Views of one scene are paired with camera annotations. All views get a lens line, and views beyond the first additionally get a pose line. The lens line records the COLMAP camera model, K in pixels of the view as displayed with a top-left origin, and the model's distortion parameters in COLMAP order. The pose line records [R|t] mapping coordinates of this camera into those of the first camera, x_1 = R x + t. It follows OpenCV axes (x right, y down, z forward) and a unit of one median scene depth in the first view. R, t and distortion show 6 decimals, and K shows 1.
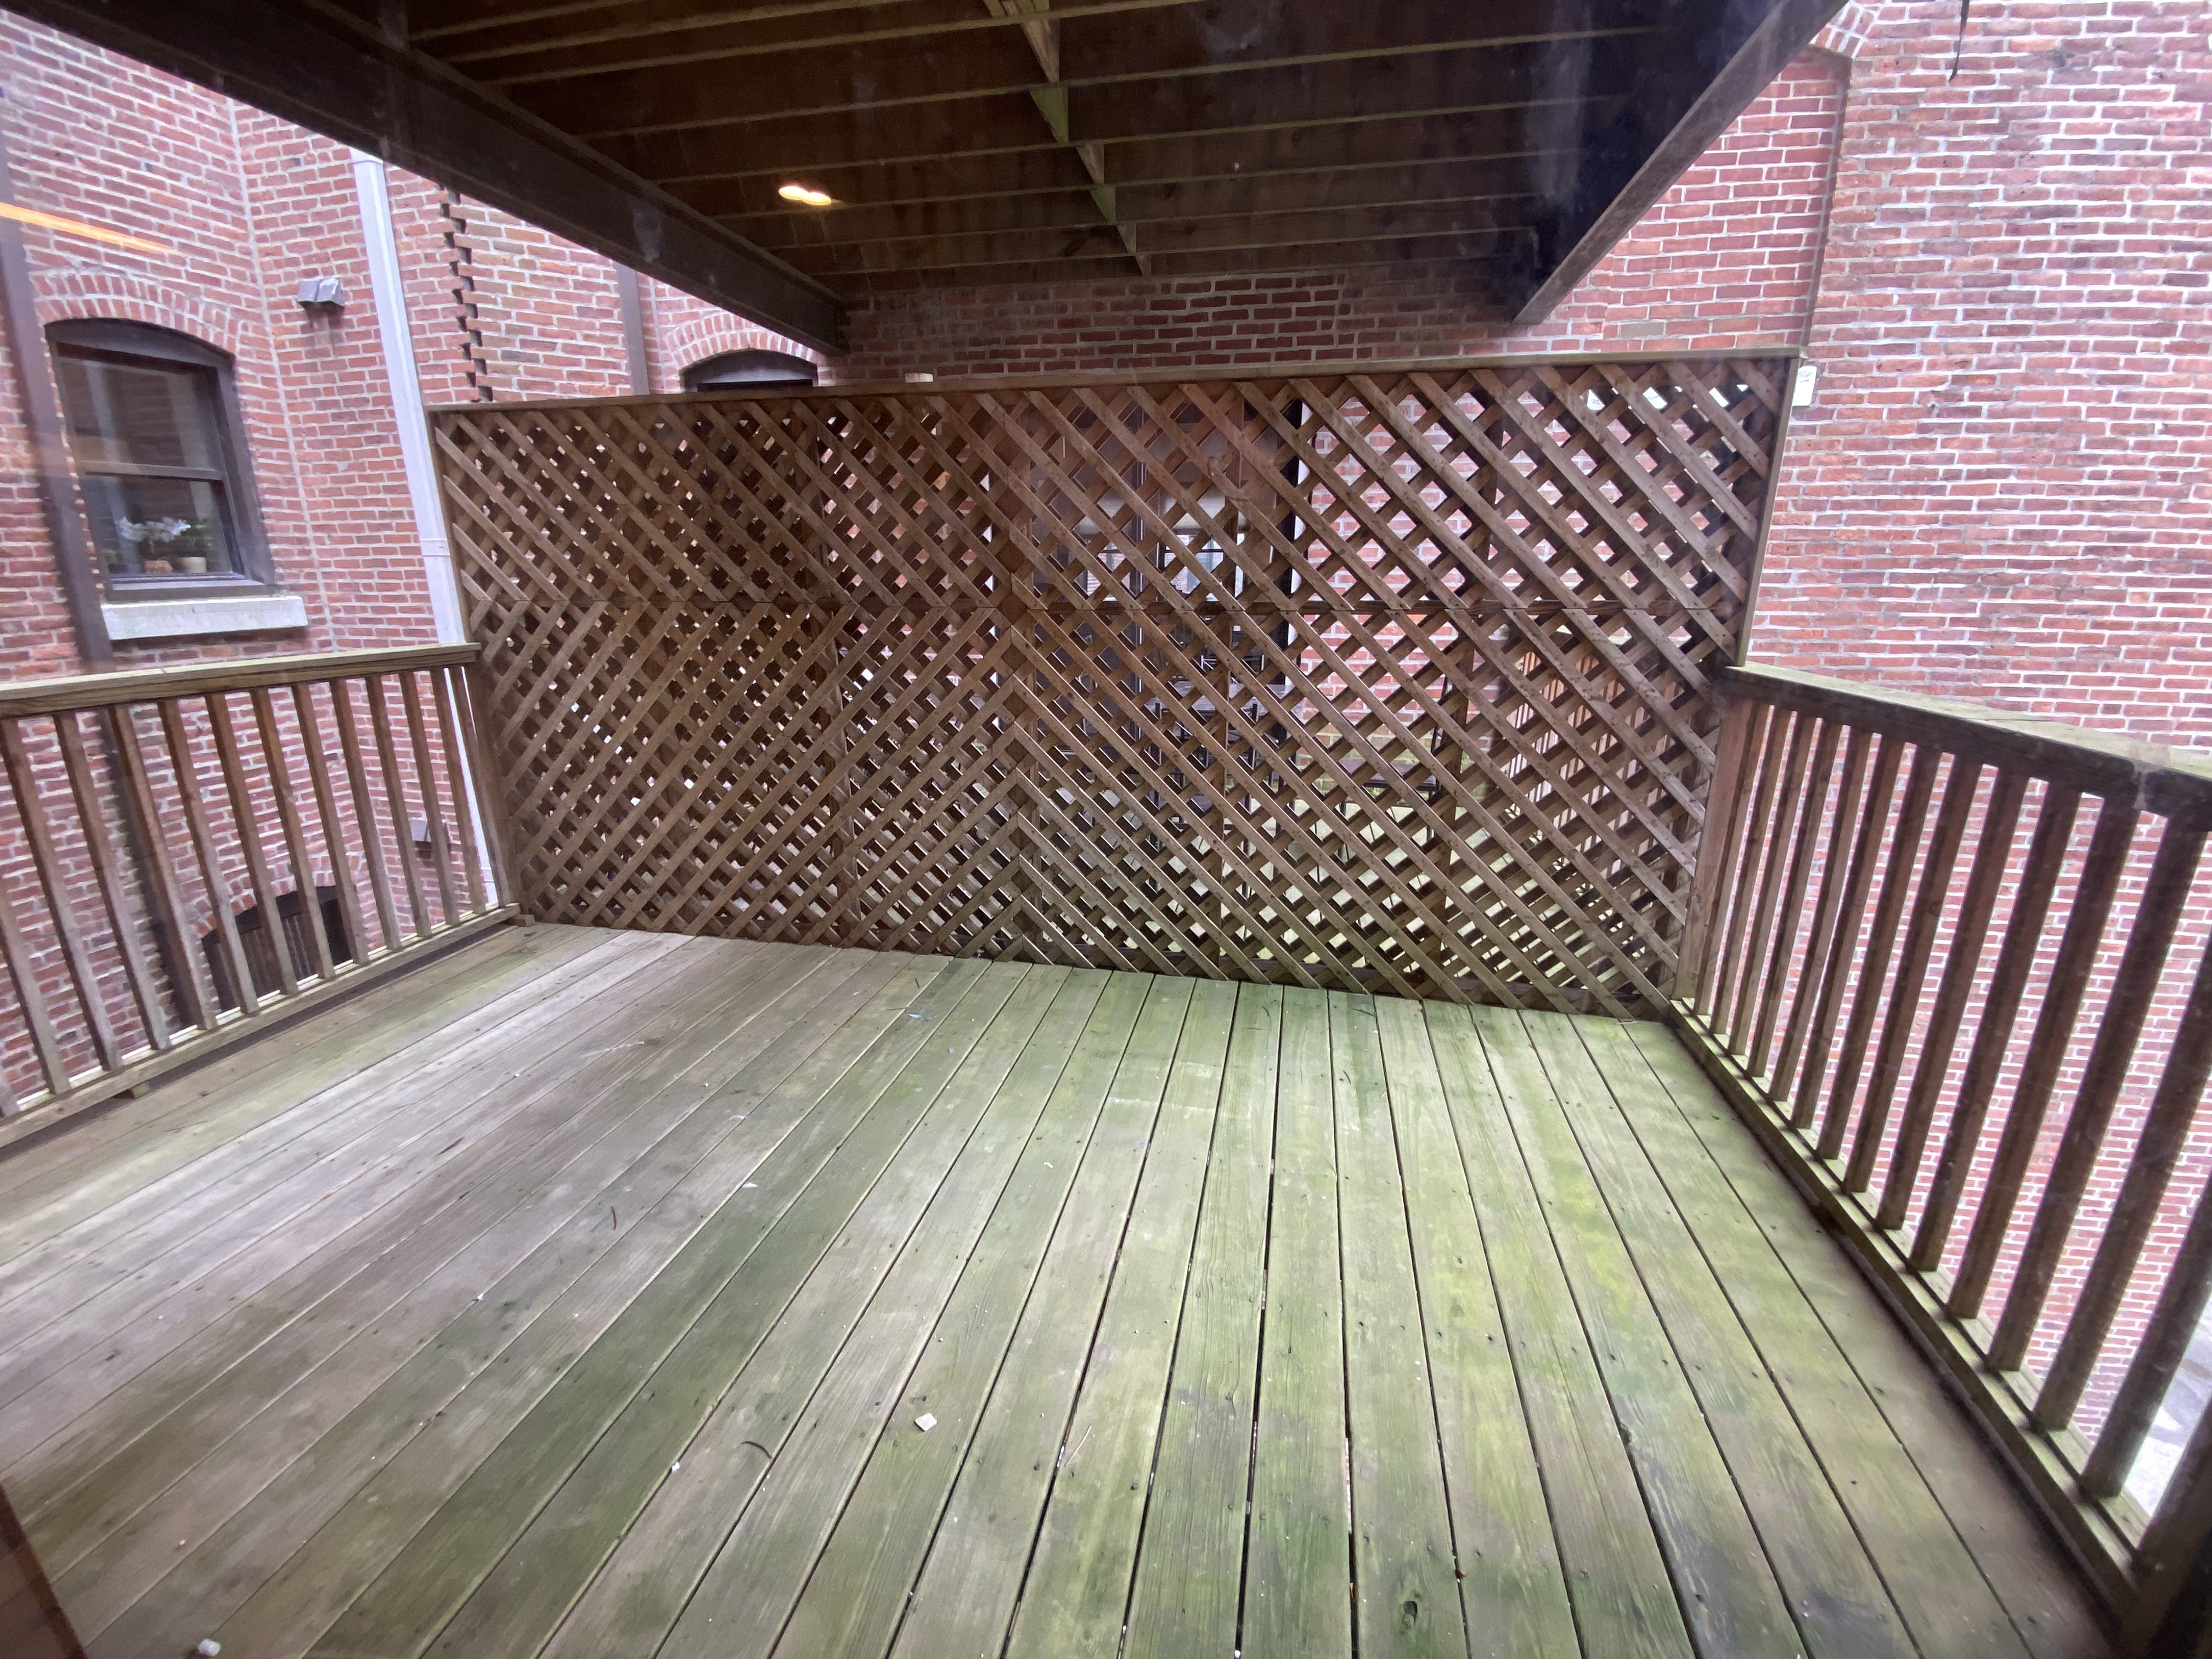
lens RADIAL K [[899.6, 0, 1102.8], [0, 899.6, 824.8], [0, 0, 1]] dist [0.015749, -0.018040]
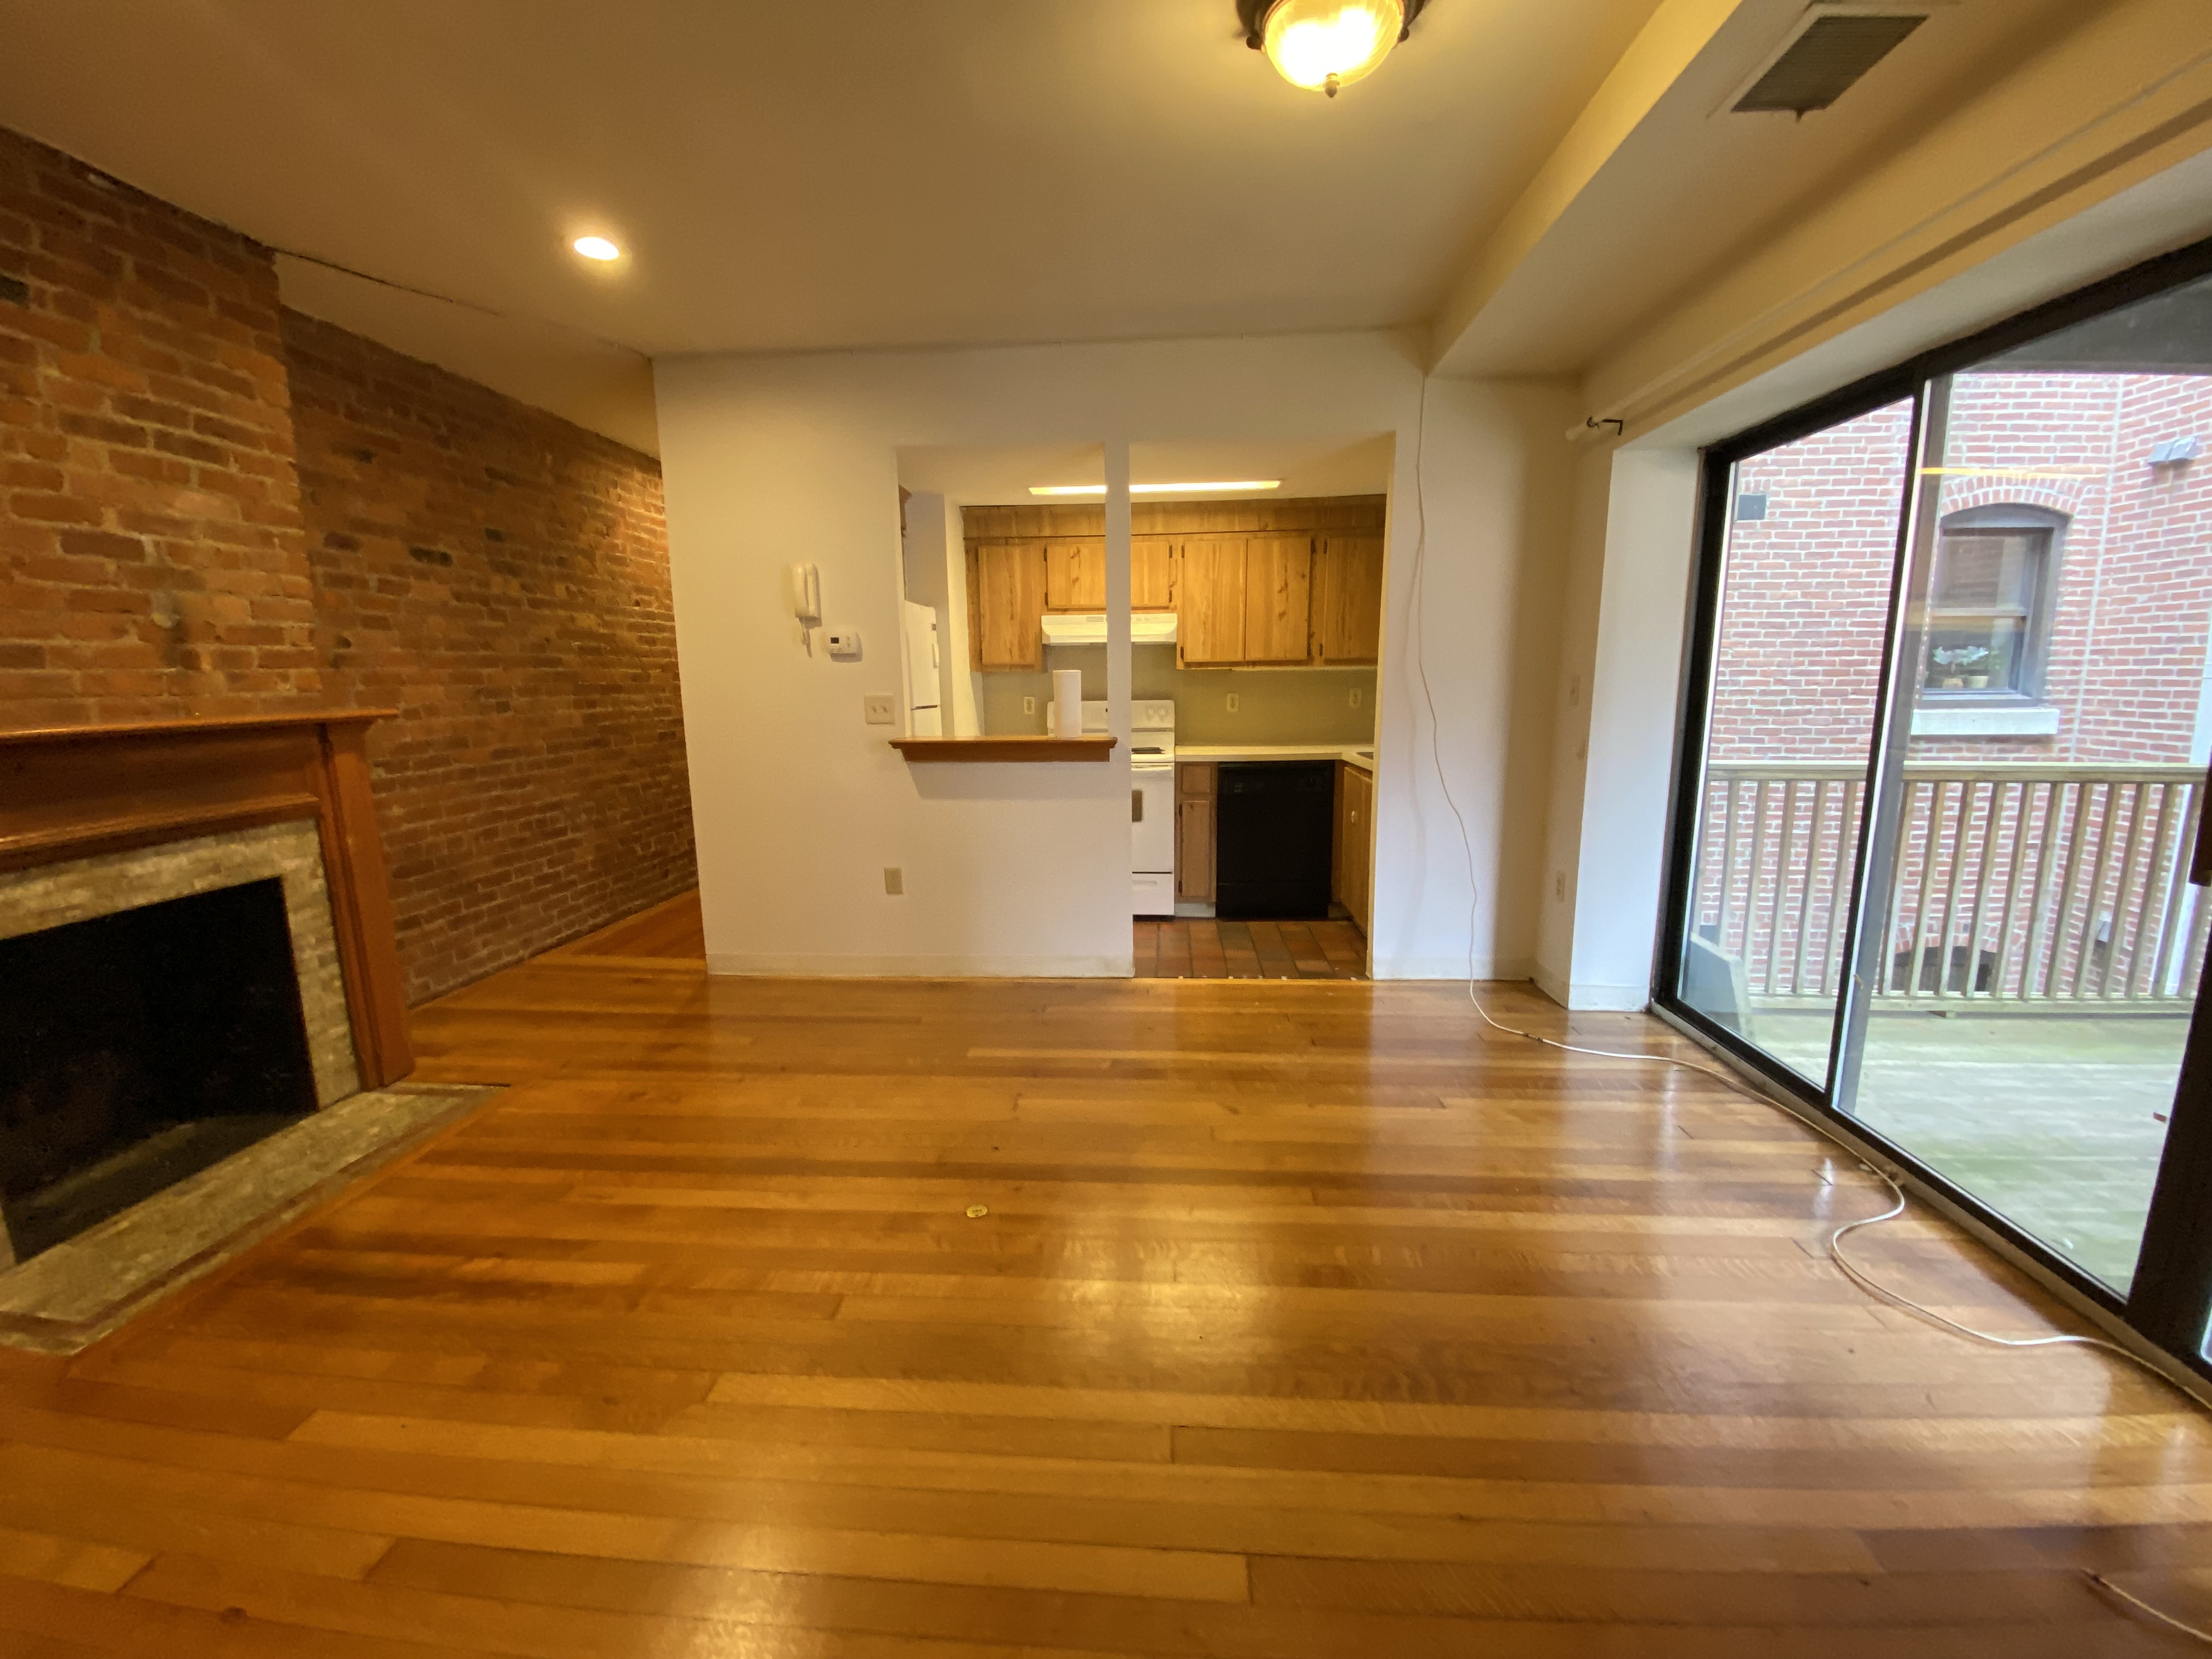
lens RADIAL K [[899.6, 0, 1102.8], [0, 899.6, 824.8], [0, 0, 1]] dist [0.015749, -0.018040]
pose [[0.128198, 0.159142, -0.978897, 0.118189], [-0.260093, 0.957888, 0.121665, 0.077052], [0.957036, 0.239007, 0.164191, -0.370282]]
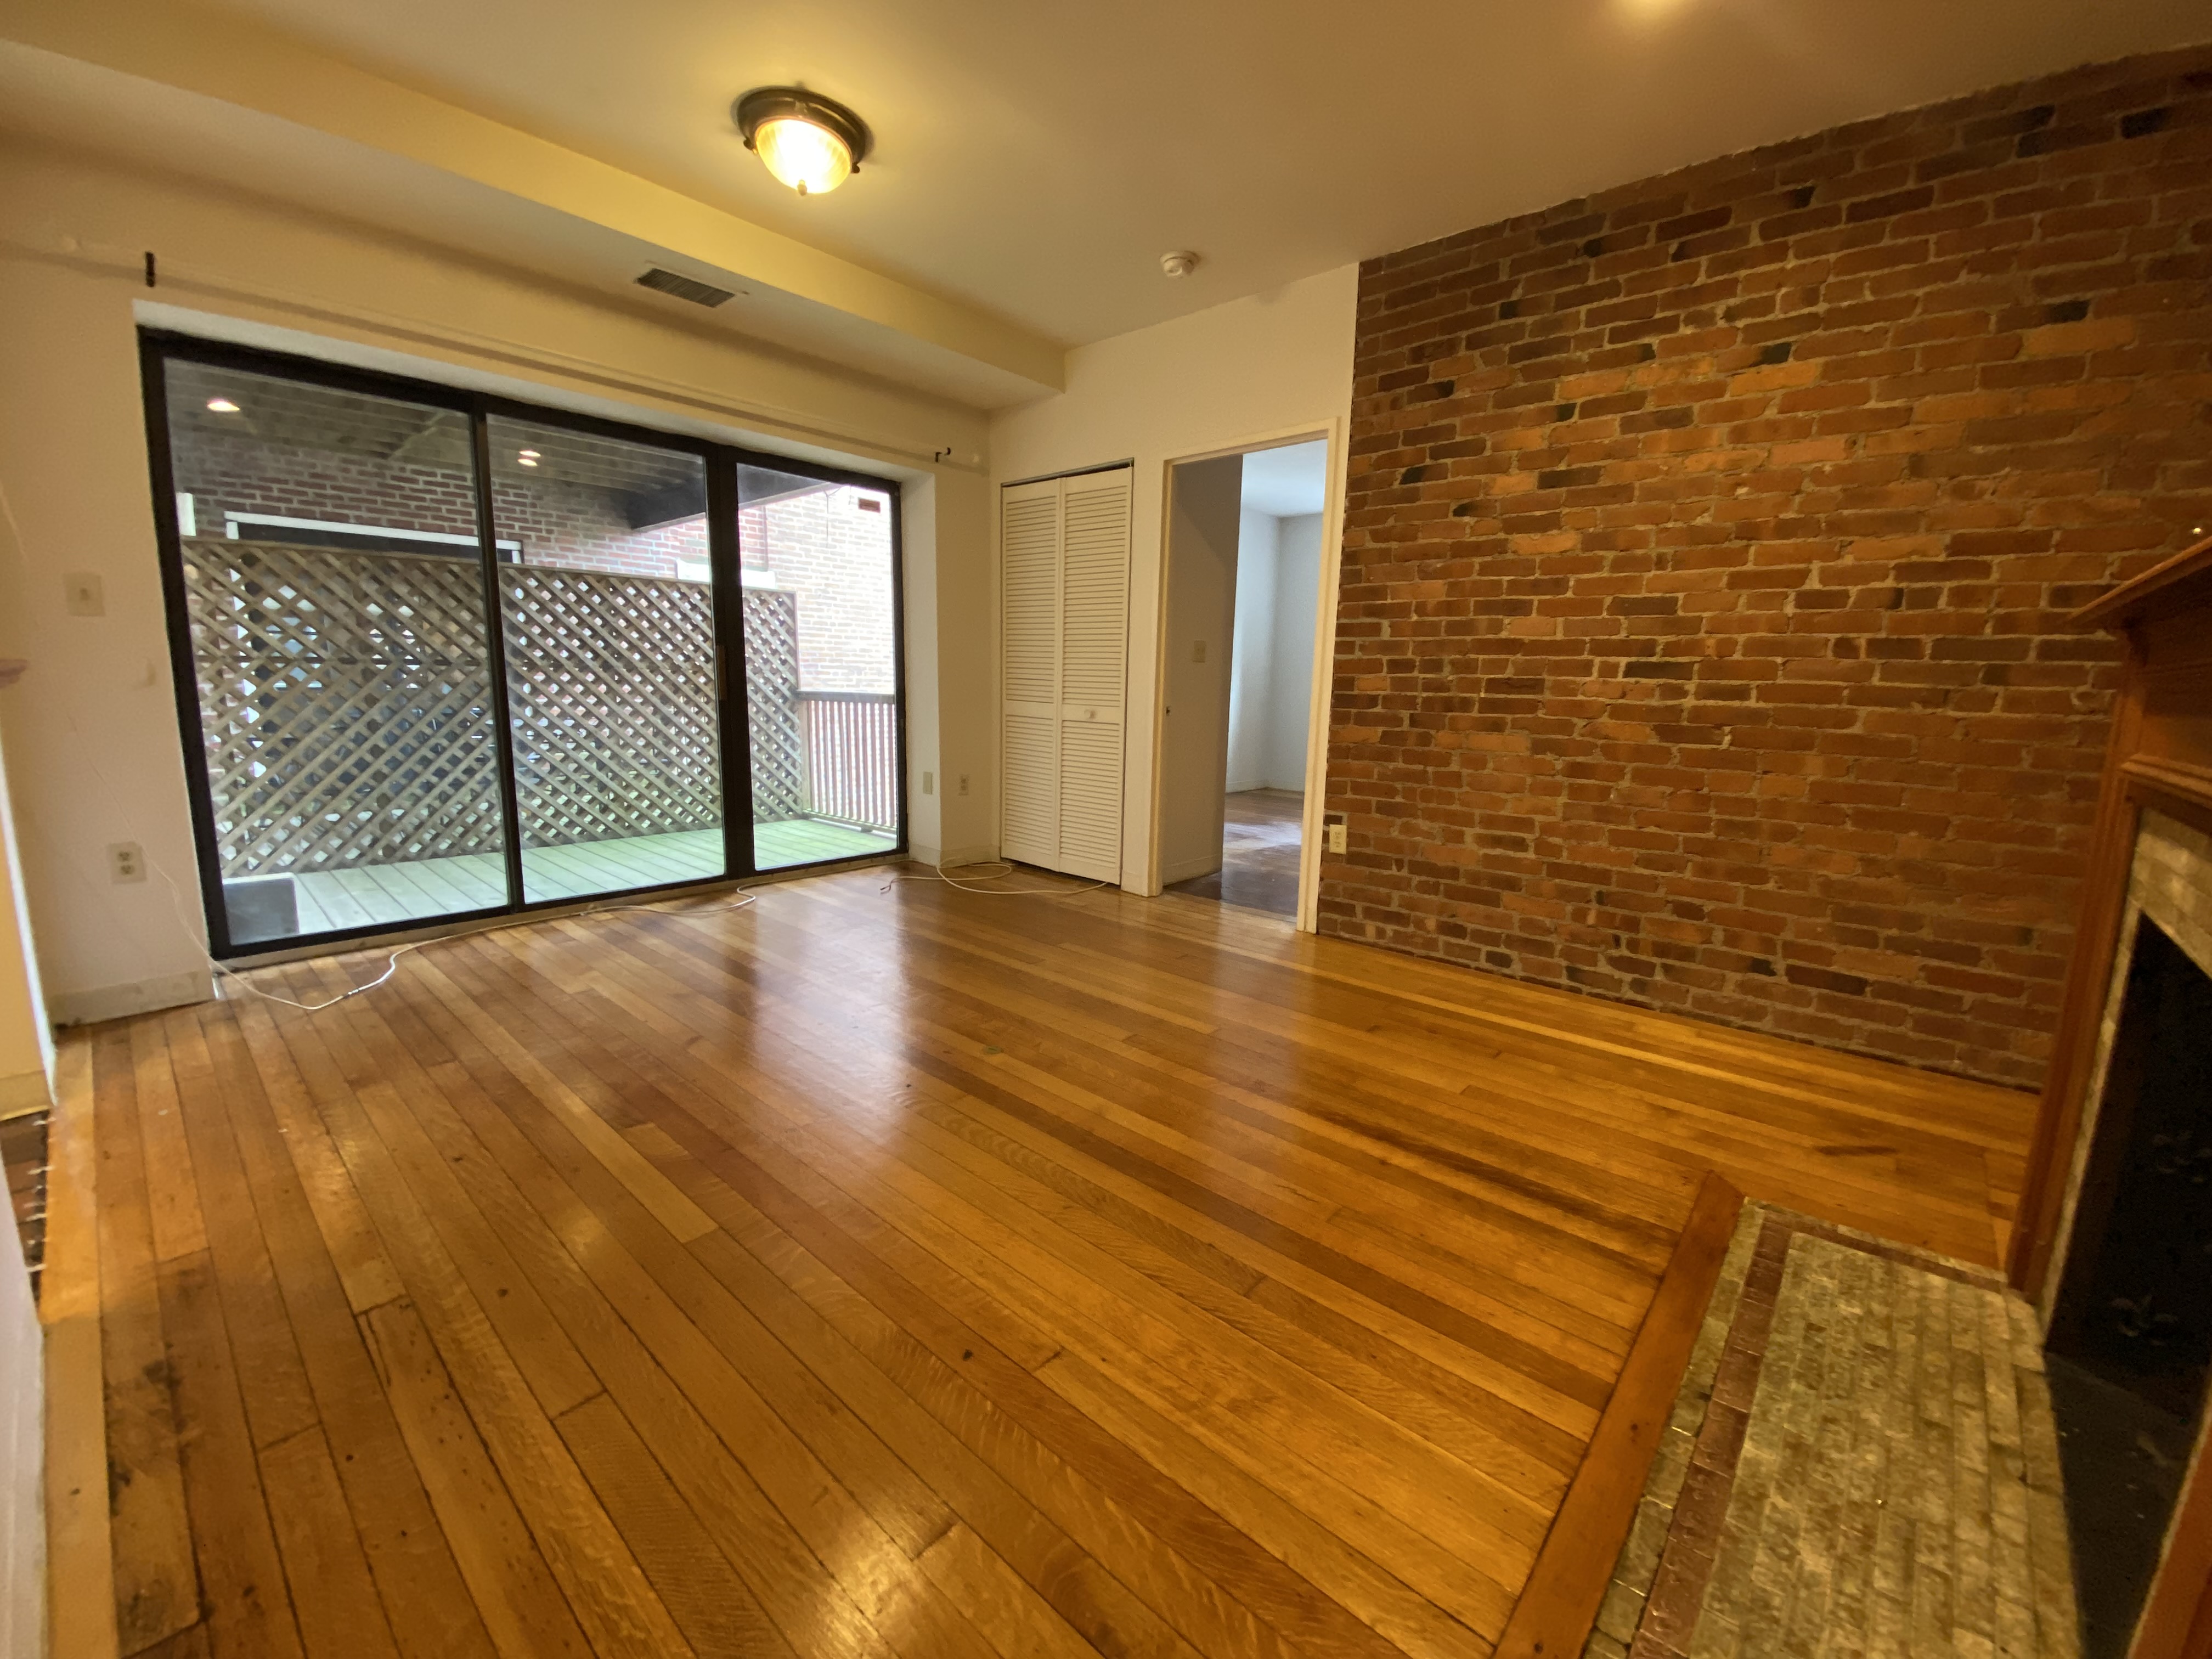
lens RADIAL K [[899.6, 0, 1102.8], [0, 899.6, 824.8], [0, 0, 1]] dist [0.015749, -0.018040]
pose [[0.500479, -0.129105, 0.856068, -0.706924], [0.215673, 0.976237, 0.021140, 0.208818], [-0.838454, 0.174050, 0.516431, -0.658090]]
